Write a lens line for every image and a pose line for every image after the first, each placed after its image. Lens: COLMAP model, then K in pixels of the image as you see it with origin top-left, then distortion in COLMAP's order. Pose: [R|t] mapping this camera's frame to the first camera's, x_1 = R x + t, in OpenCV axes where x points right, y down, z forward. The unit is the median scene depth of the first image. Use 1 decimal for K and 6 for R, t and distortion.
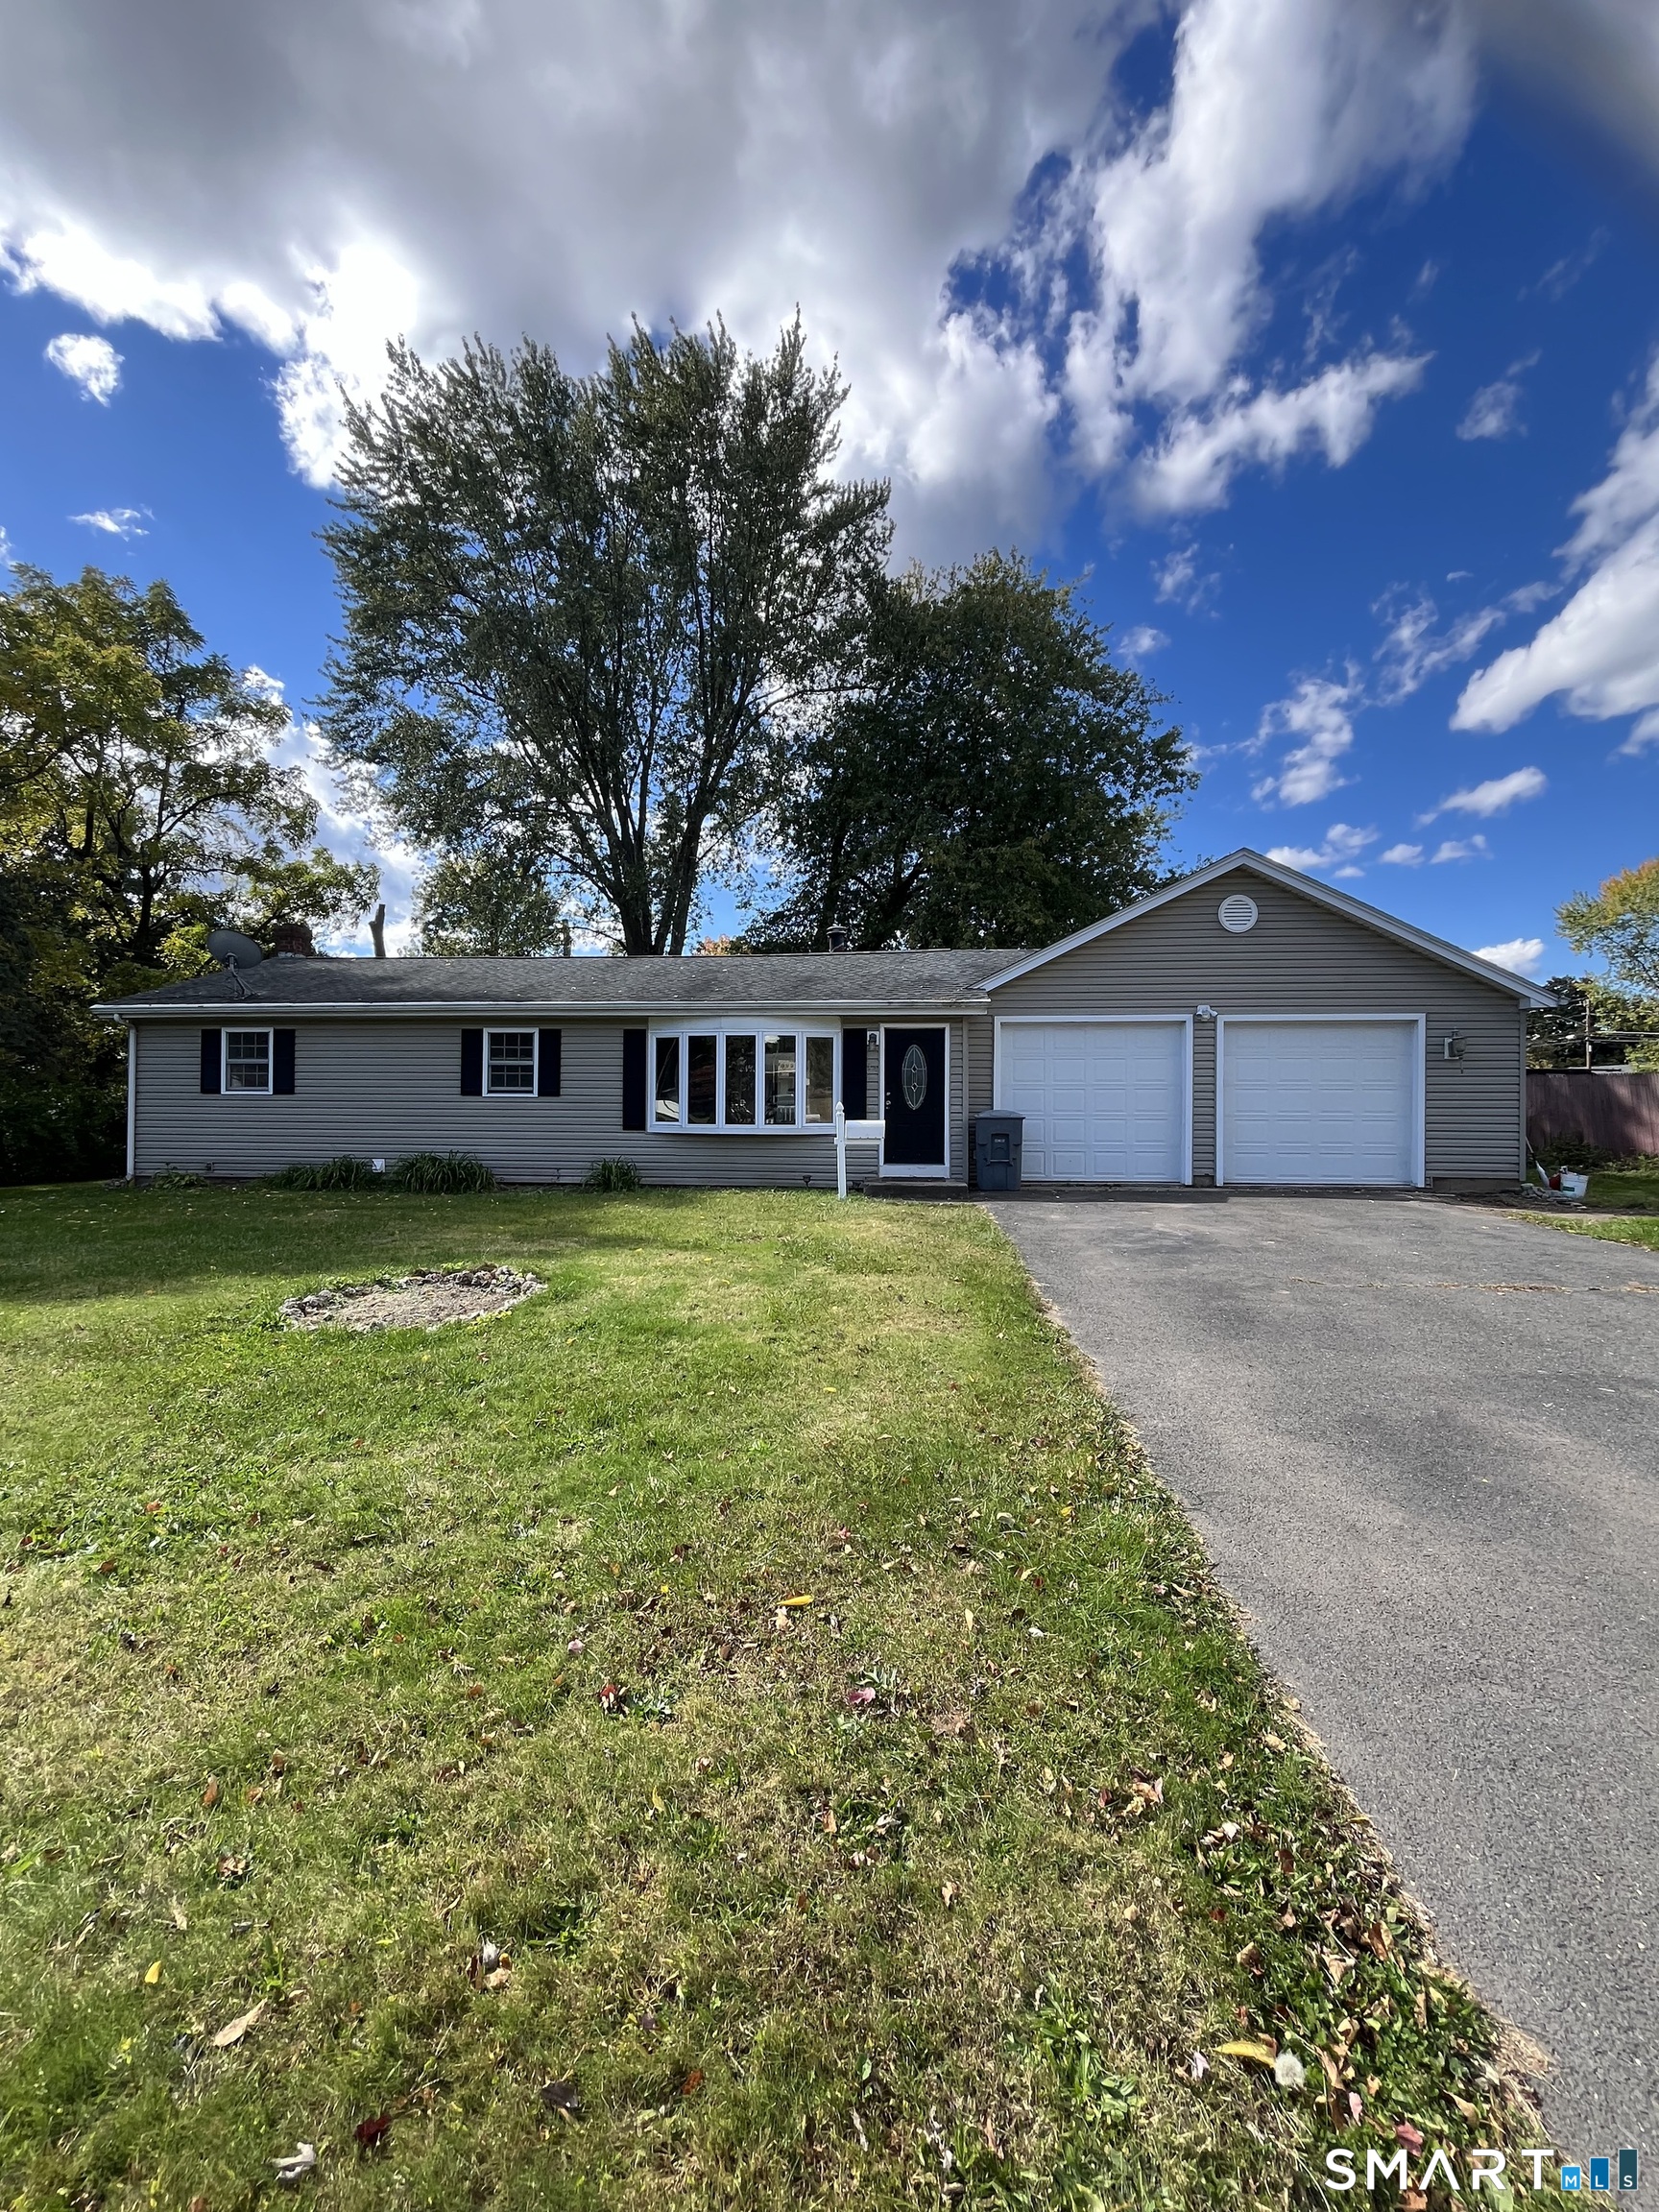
lens RADIAL K [[894.8, 0, 815.5], [0, 894.8, 1093.8], [0, 0, 1]] dist [-0.001337, 0.000022]
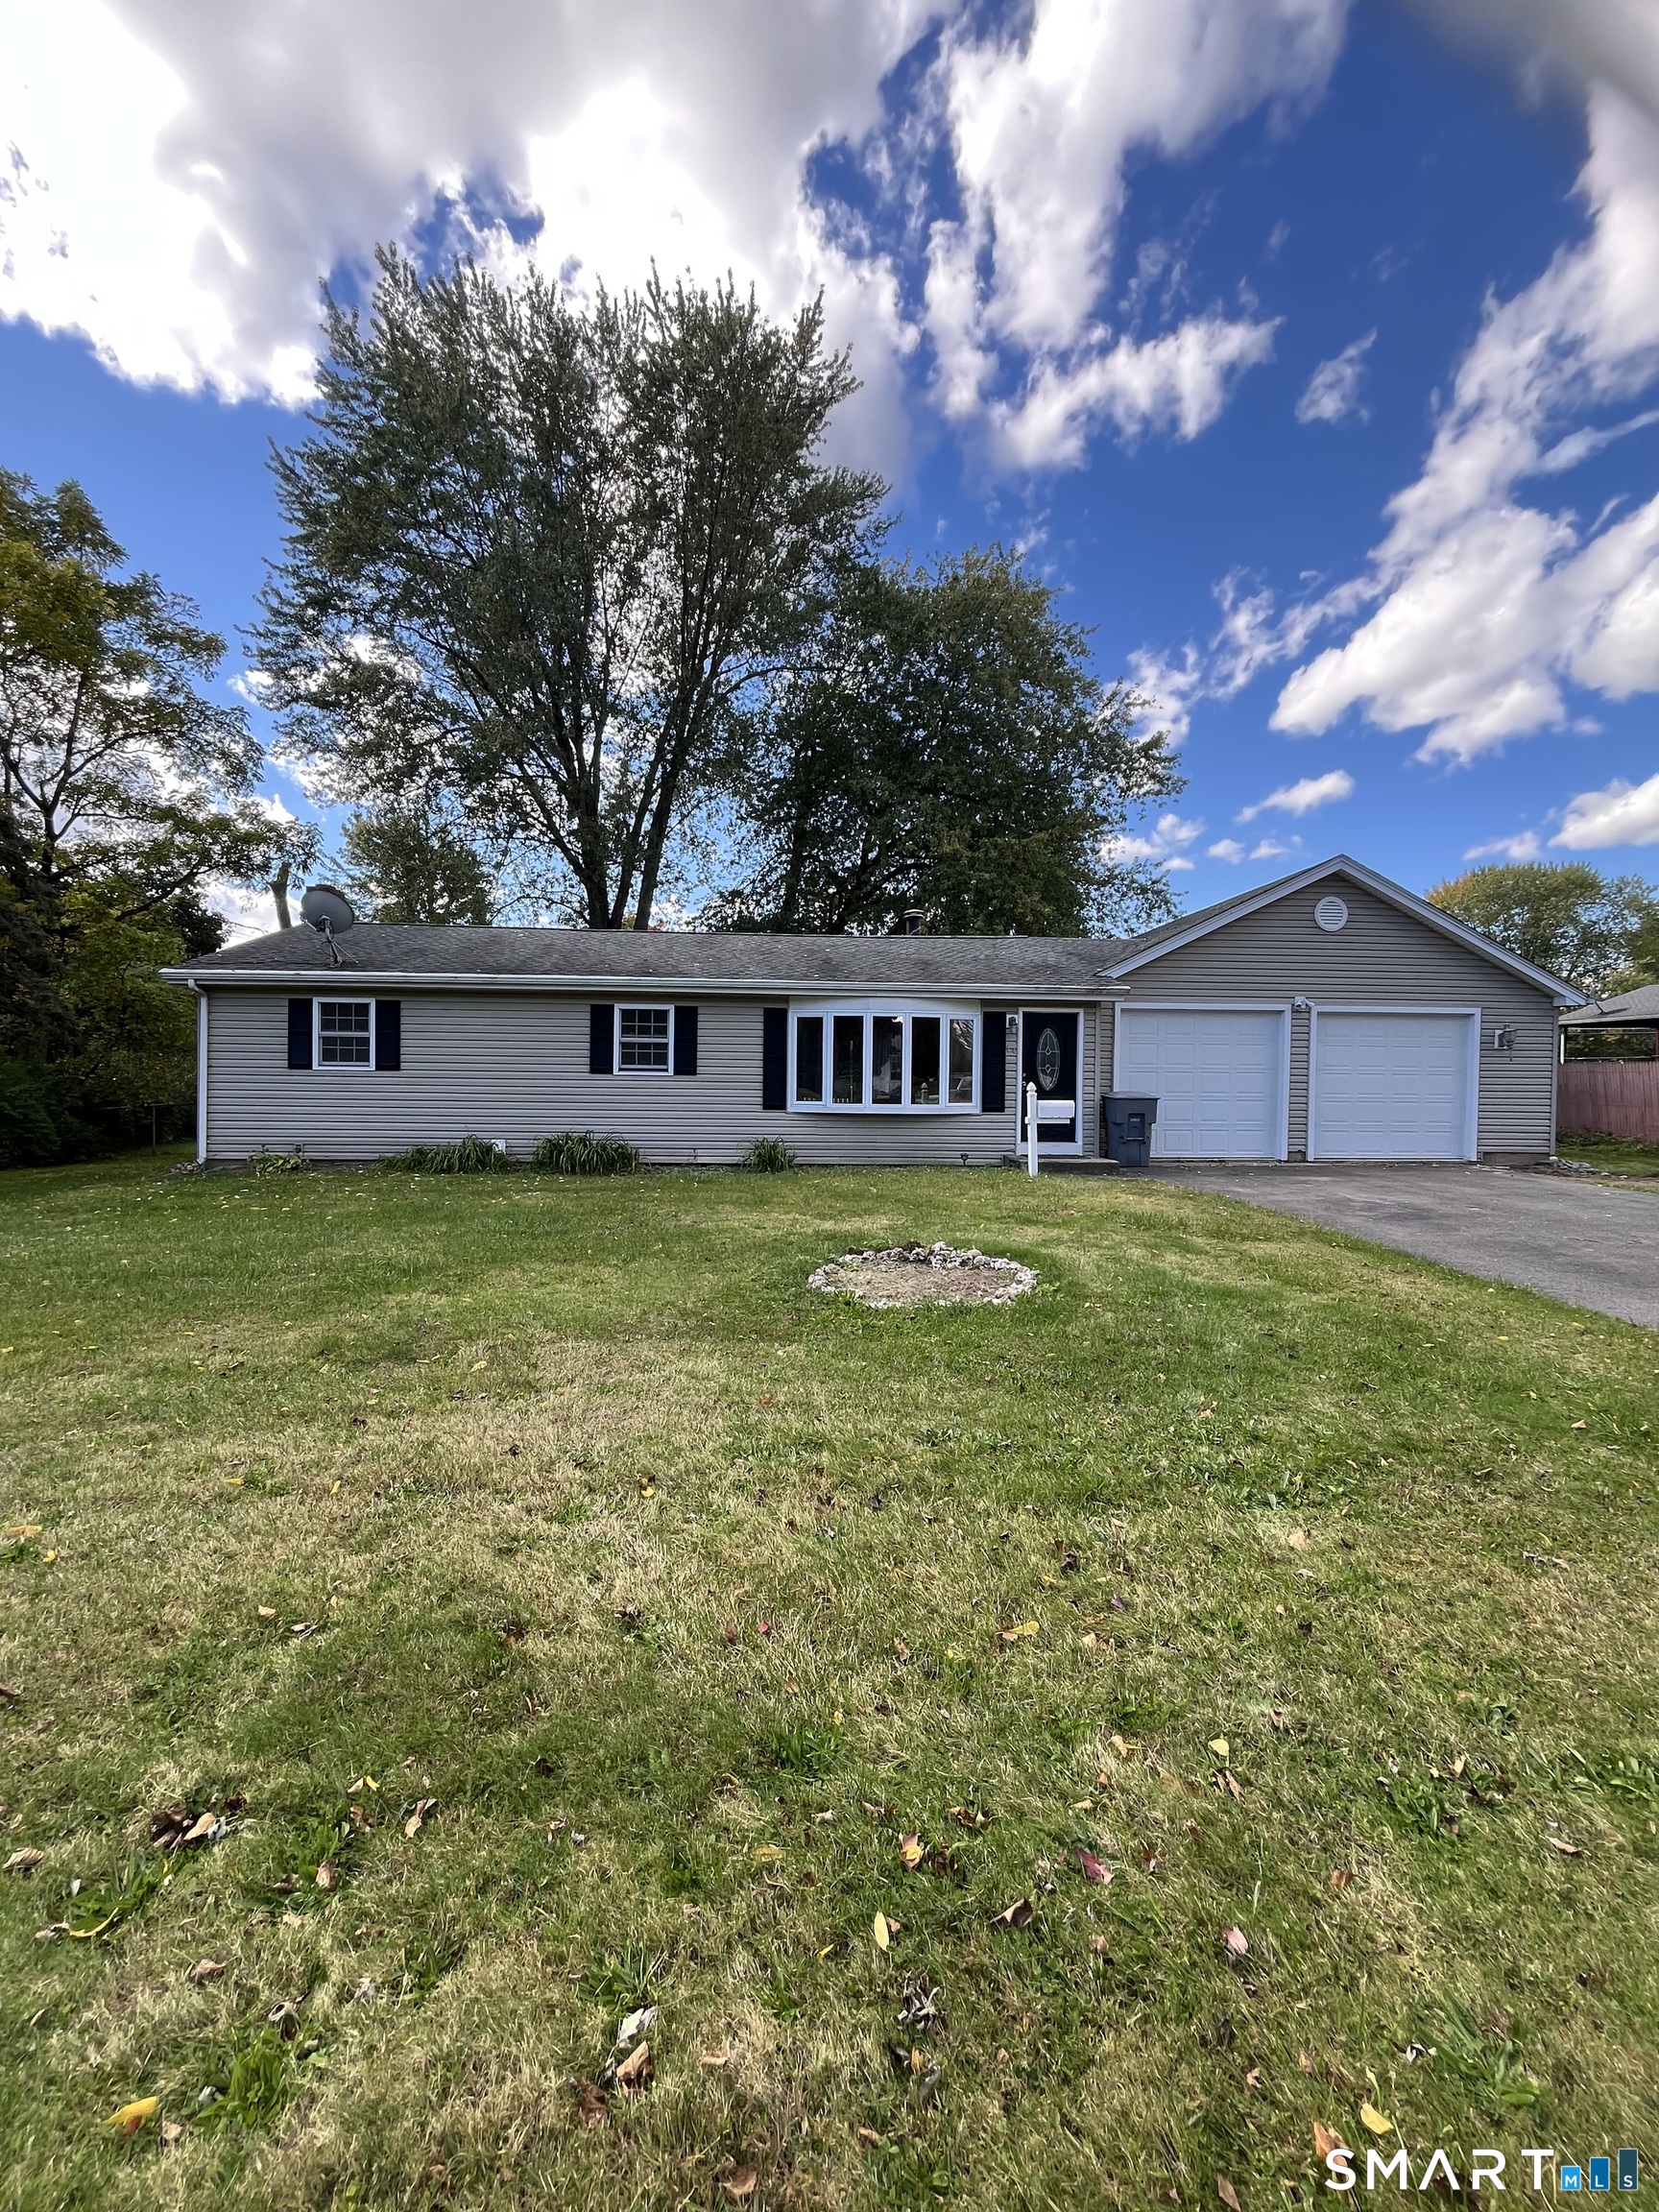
lens RADIAL K [[894.8, 0, 815.5], [0, 894.8, 1093.8], [0, 0, 1]] dist [-0.001337, 0.000022]
pose [[0.986929, 0.004110, 0.161103, -0.313997], [-0.008237, 0.999655, 0.024955, -0.002203], [-0.160945, -0.025956, 0.986622, 0.012686]]
